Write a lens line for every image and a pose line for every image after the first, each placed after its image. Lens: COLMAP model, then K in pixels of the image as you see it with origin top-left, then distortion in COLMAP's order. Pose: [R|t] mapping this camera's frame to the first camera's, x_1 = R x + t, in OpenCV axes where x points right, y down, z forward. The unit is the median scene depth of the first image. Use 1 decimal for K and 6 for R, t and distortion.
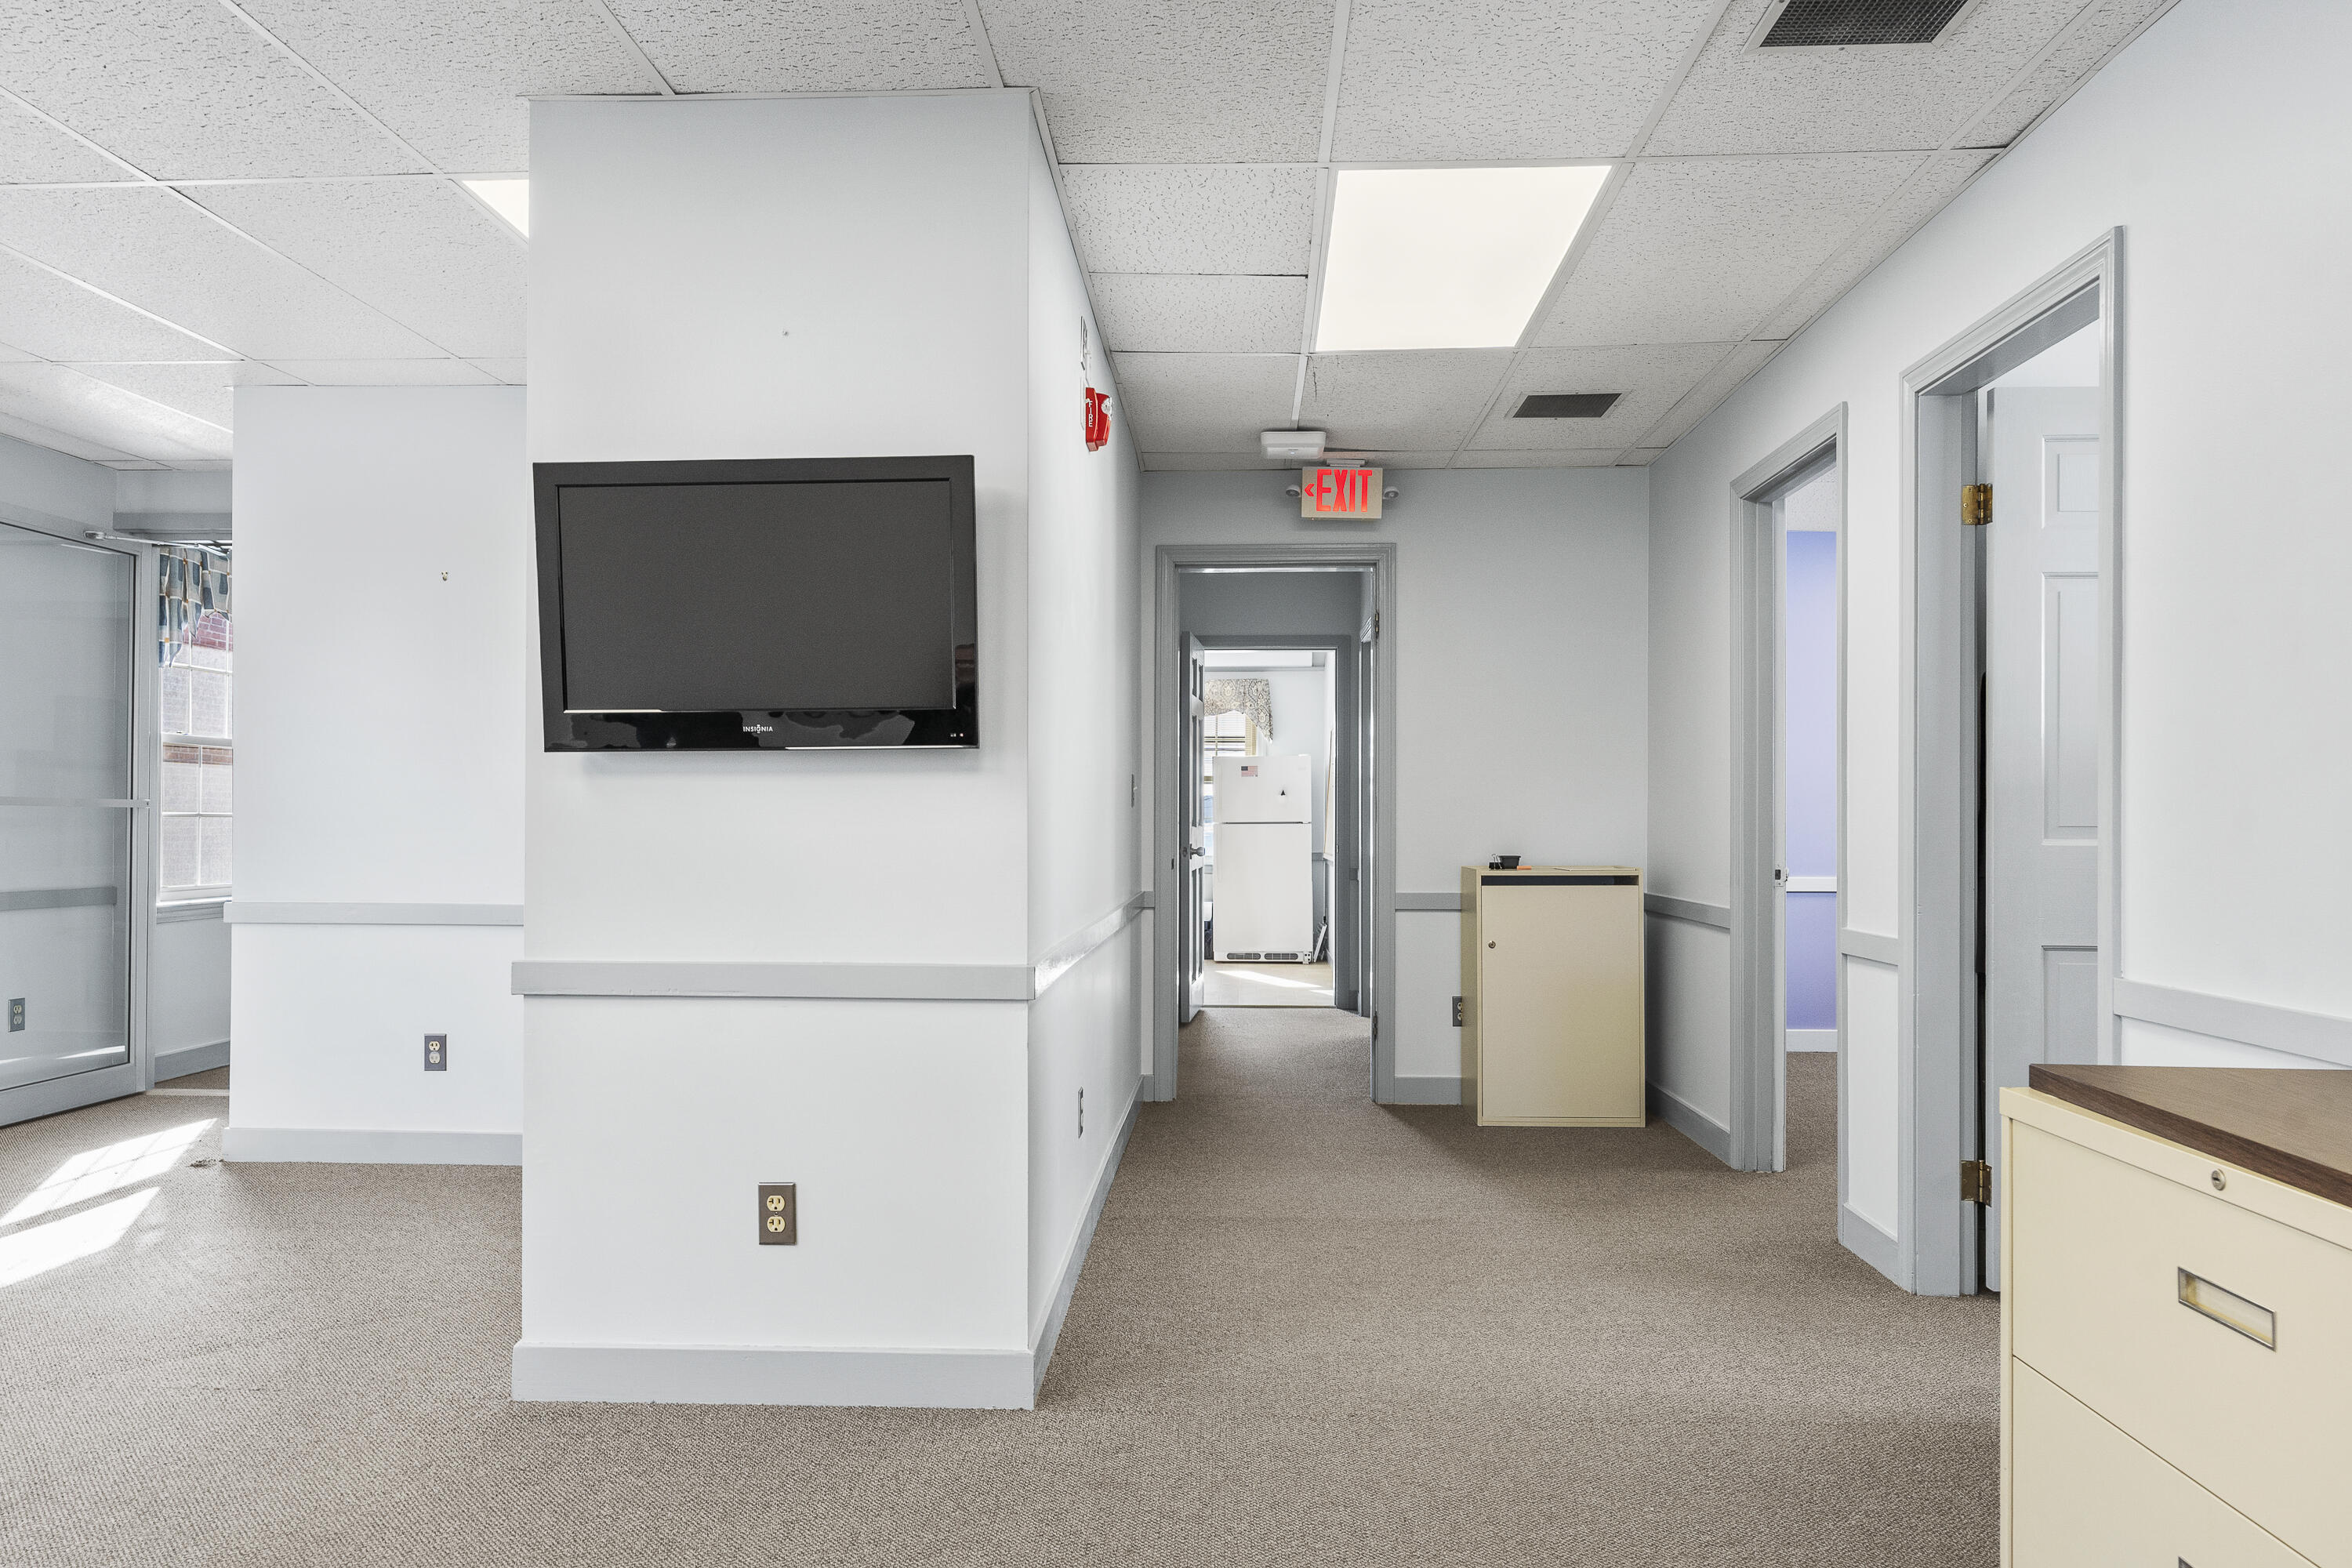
lens RADIAL K [[1574.5, 0, 1176.0], [0, 1574.5, 784.0], [0, 0, 1]] dist [-0.004319, -0.000882]
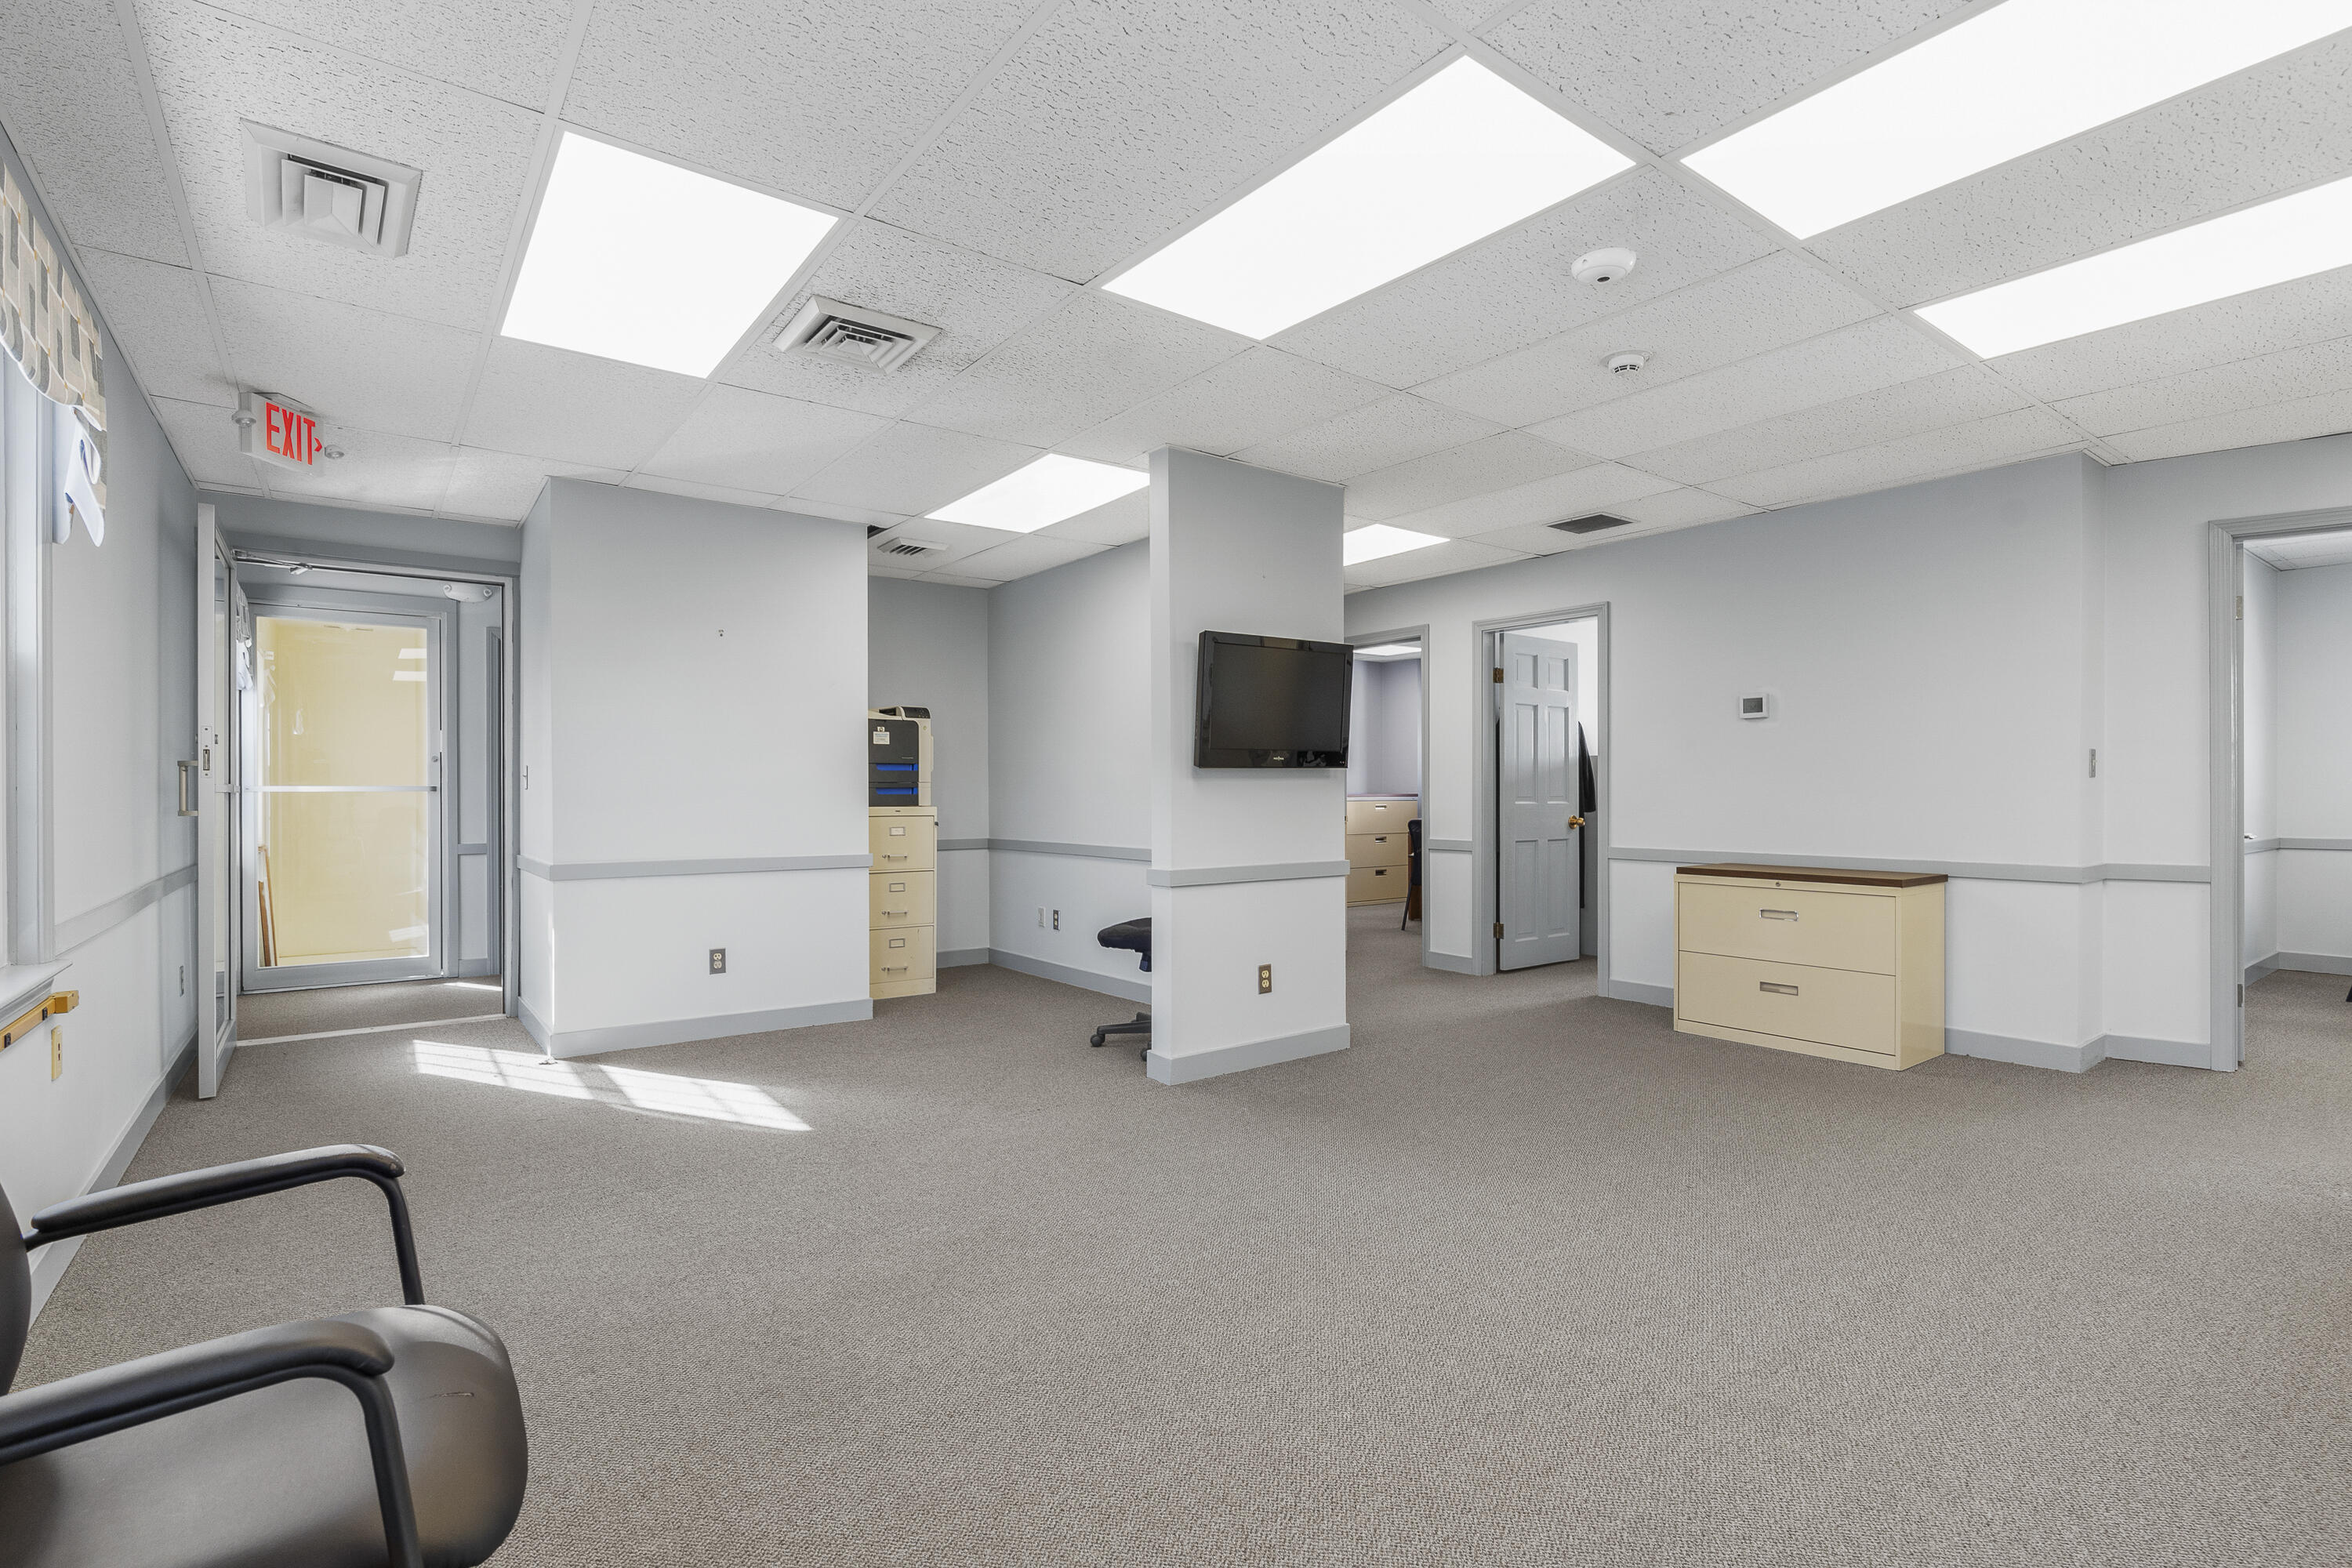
lens RADIAL K [[1098.3, 0, 1176.0], [0, 1098.3, 784.0], [0, 0, 1]] dist [-0.003356, -0.000507]
pose [[0.773454, -0.003079, 0.633845, -1.086171], [-0.007820, 0.999866, 0.014400, -0.018231], [-0.633804, -0.016094, 0.773326, -0.088405]]
